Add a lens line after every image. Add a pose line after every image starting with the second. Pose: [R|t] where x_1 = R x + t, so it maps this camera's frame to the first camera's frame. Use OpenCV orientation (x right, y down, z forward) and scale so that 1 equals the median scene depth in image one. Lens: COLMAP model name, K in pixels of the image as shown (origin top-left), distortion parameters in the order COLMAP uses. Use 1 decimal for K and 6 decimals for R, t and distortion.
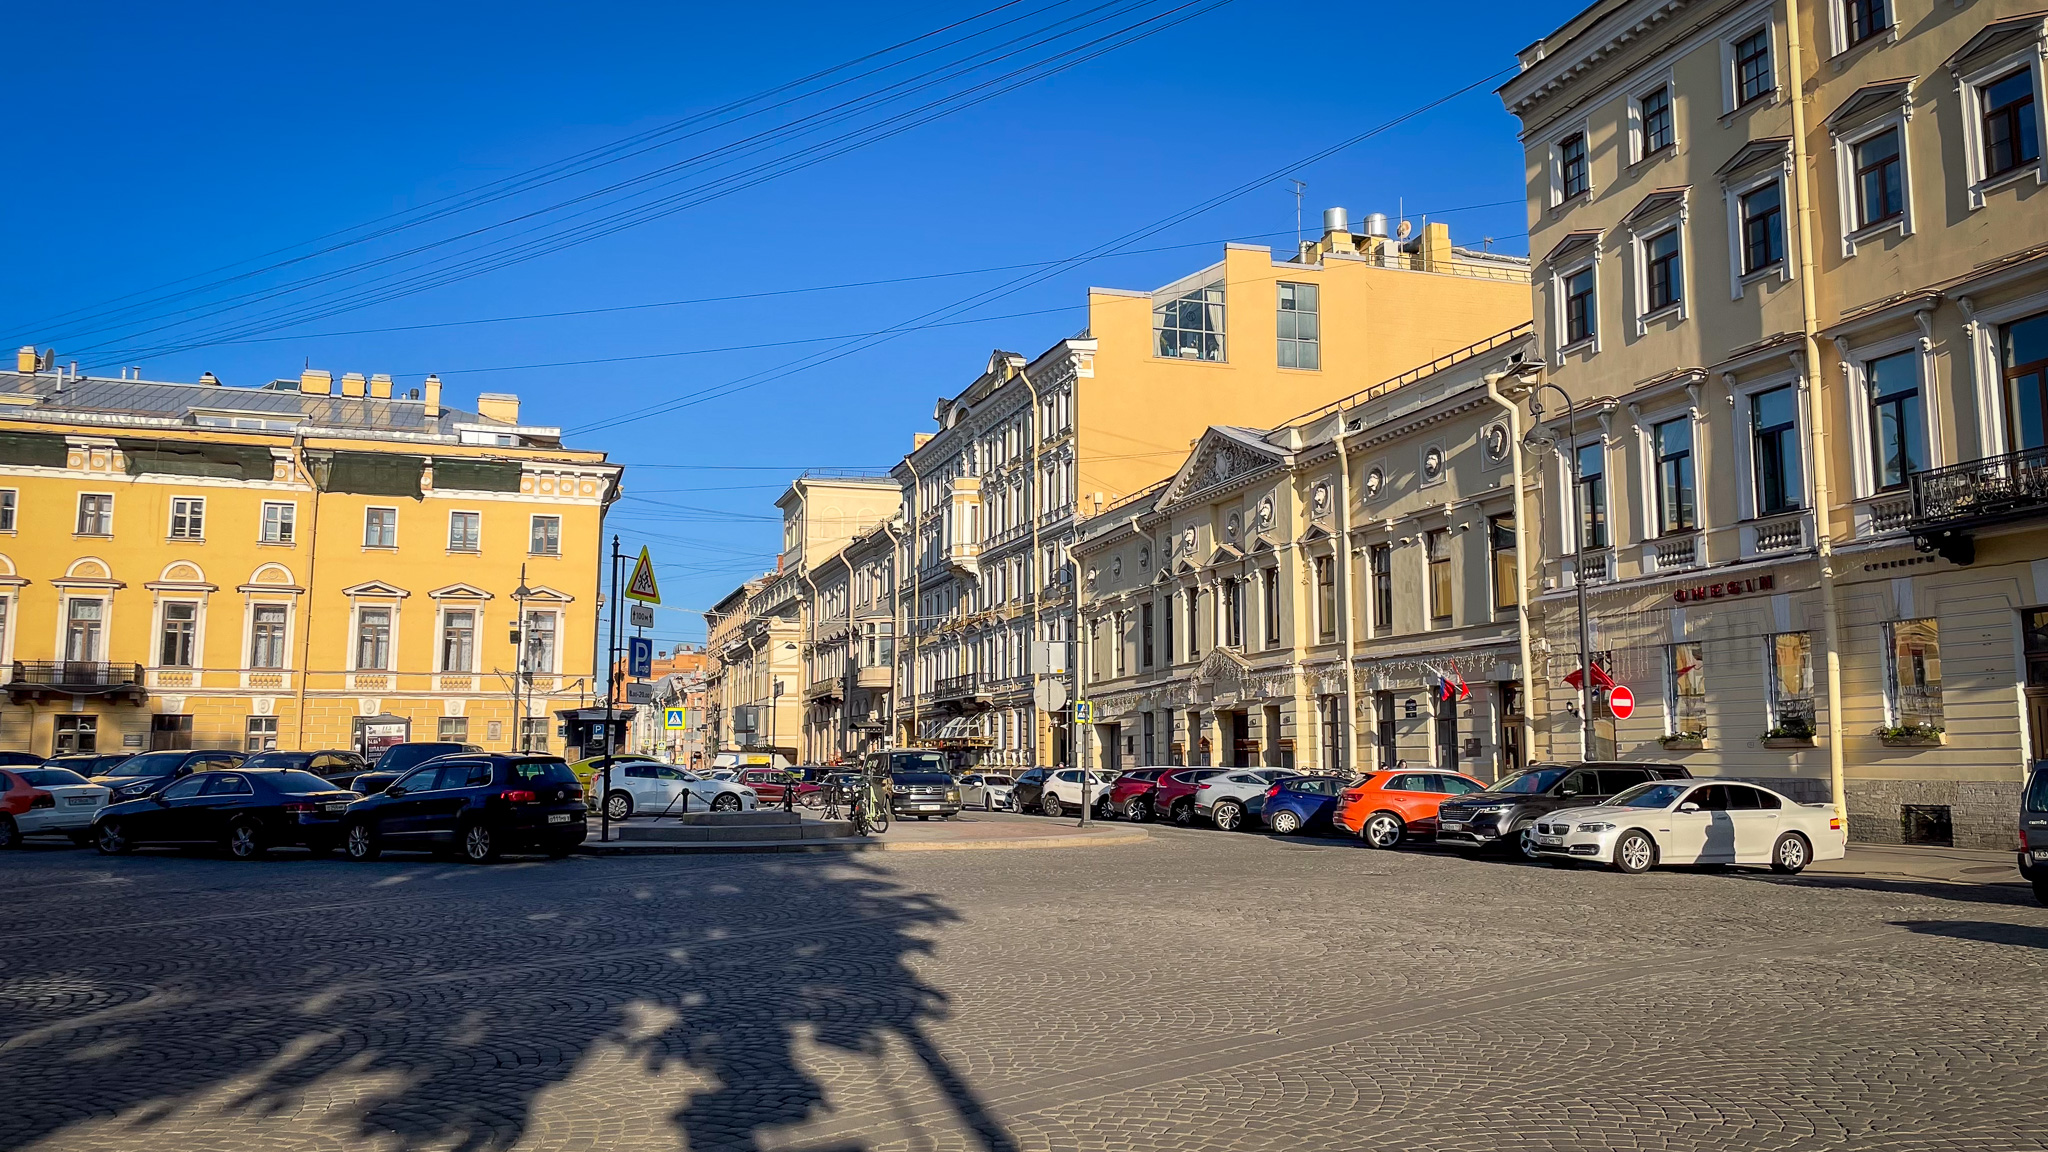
lens RADIAL K [[1551.2, 0, 1049.1], [0, 1551.2, 556.7], [0, 0, 1]] dist [0.087346, -0.115465]
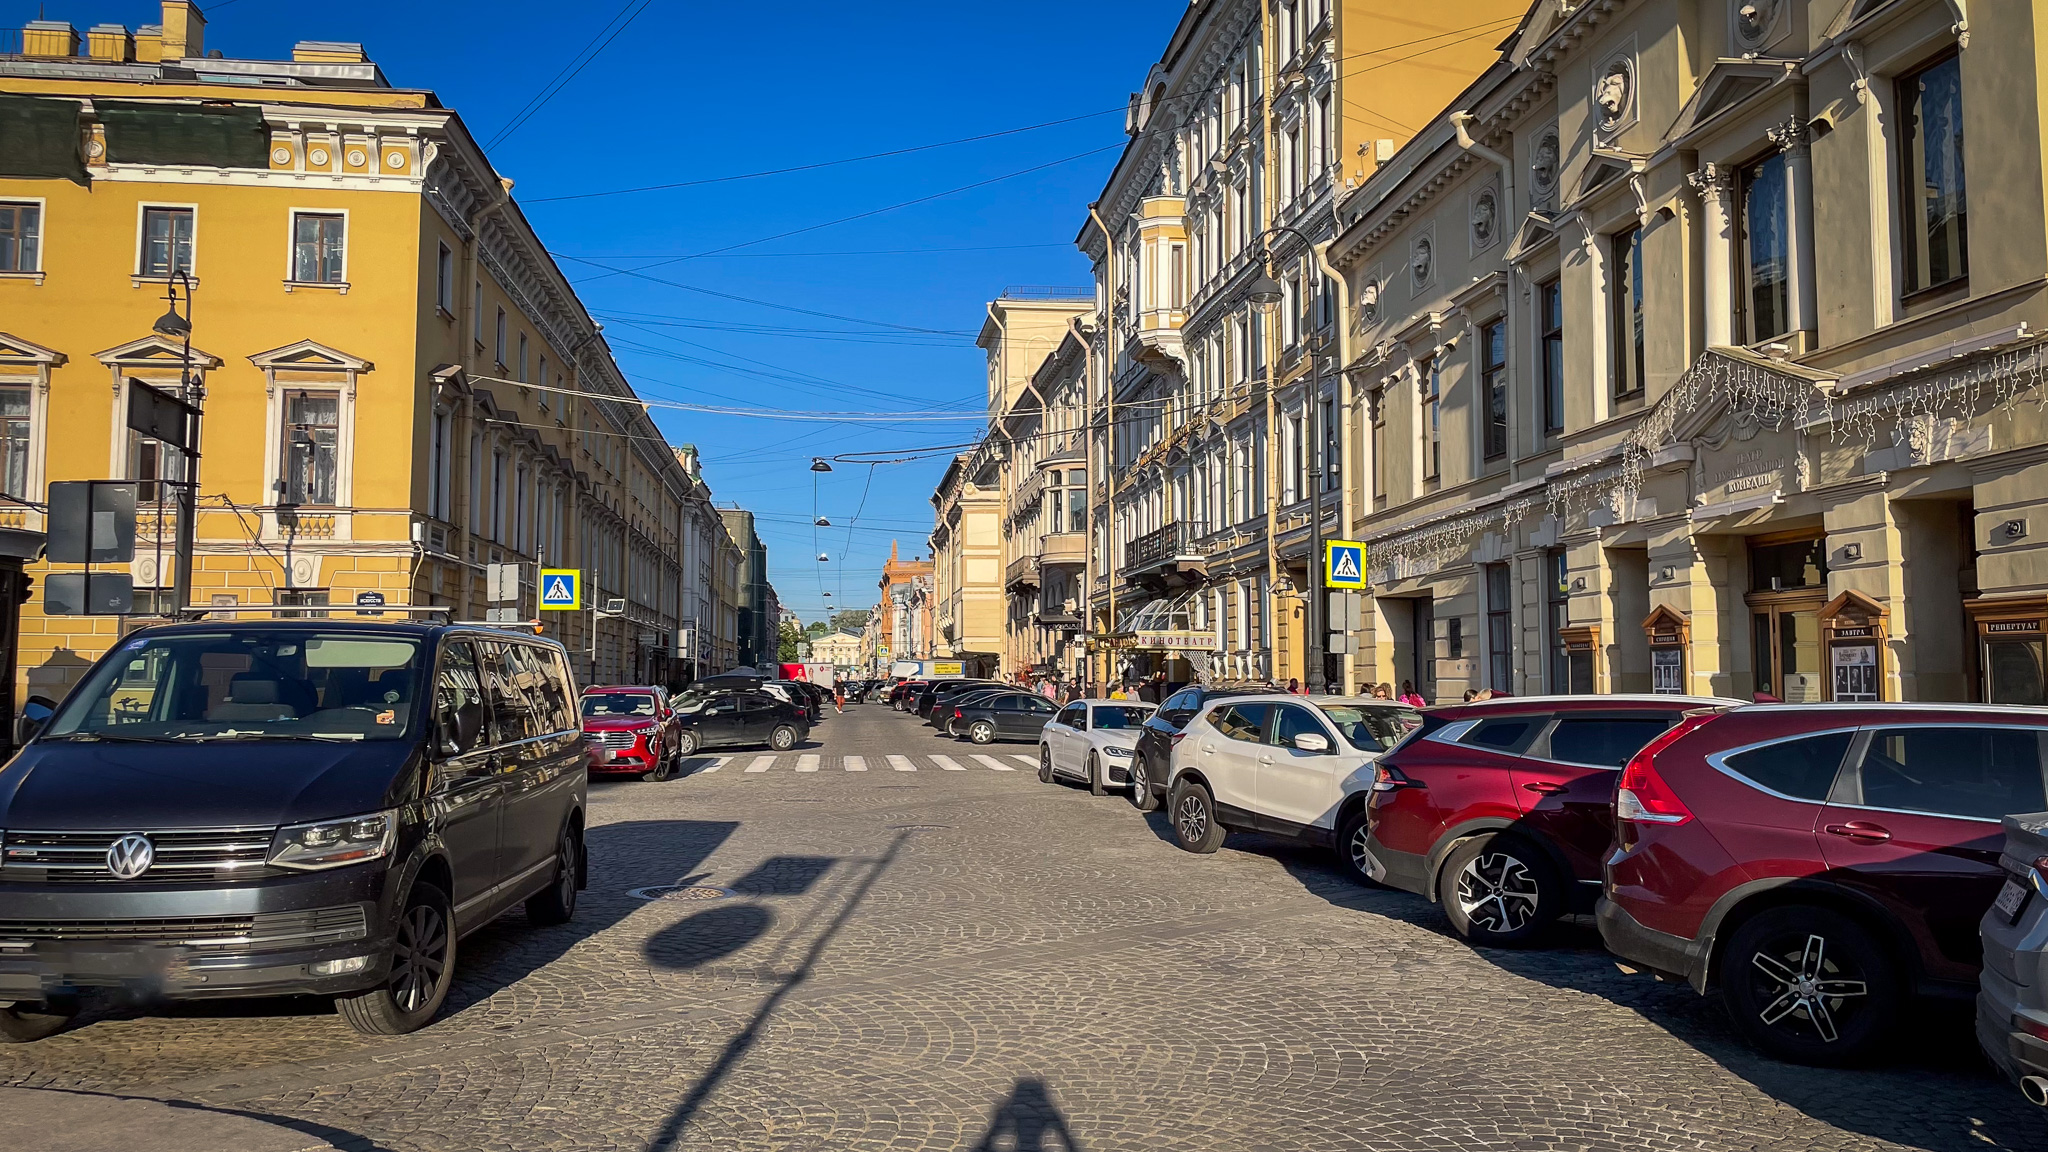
lens RADIAL K [[1553.0, 0, 1025.2], [0, 1553.0, 557.1], [0, 0, 1]] dist [0.091155, -0.123173]
pose [[0.976977, -0.014677, -0.212838, 0.026378], [0.026863, 0.998154, 0.054473, 0.067816], [0.211645, -0.058936, 0.975568, 0.514429]]
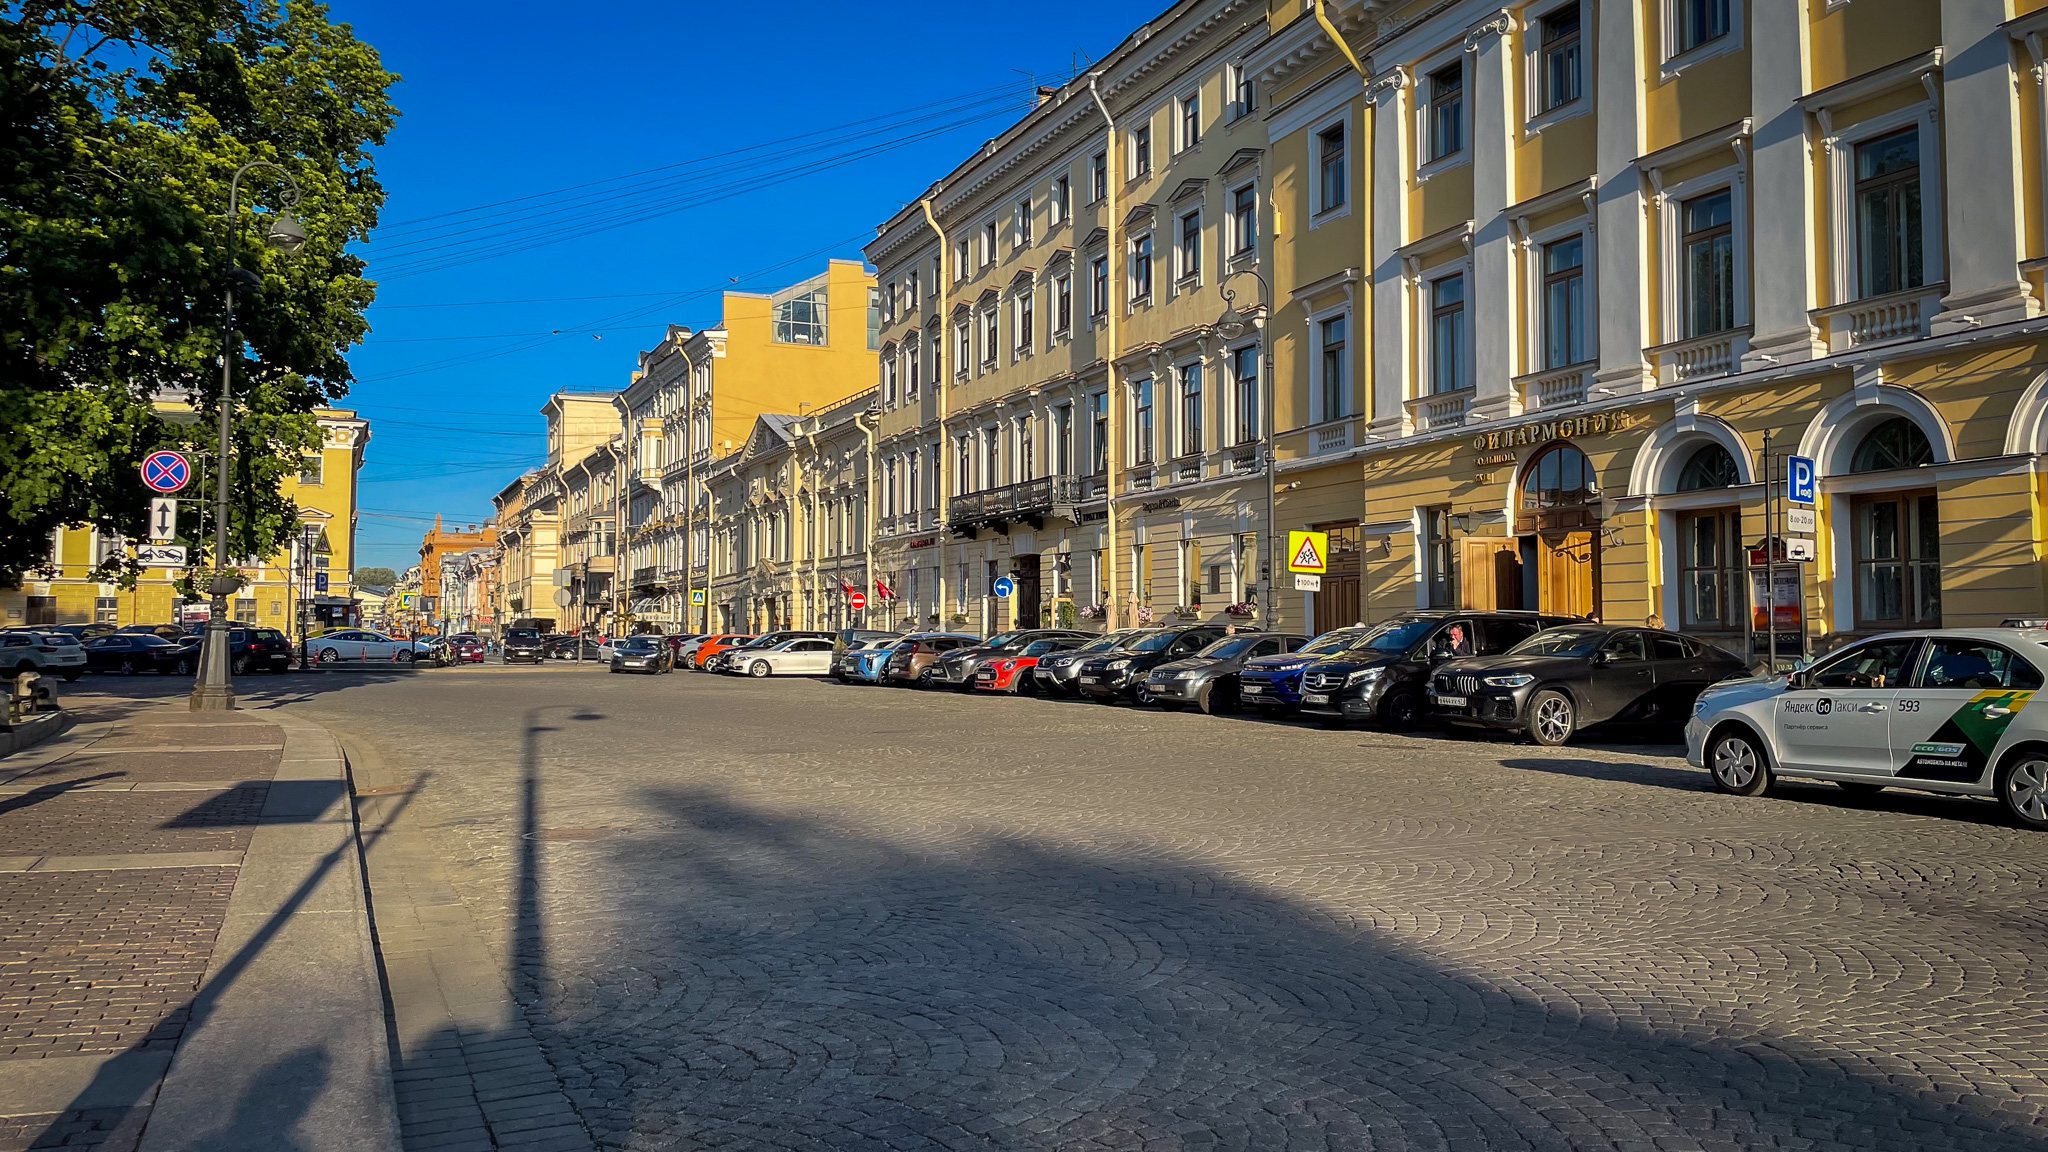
lens RADIAL K [[1551.2, 0, 1049.1], [0, 1551.2, 556.7], [0, 0, 1]] dist [0.087346, -0.115465]
pose [[0.995327, 0.007721, 0.096253, 0.202546], [-0.015750, 0.996431, 0.082929, -0.063612], [-0.095269, -0.084057, 0.991896, -0.472681]]
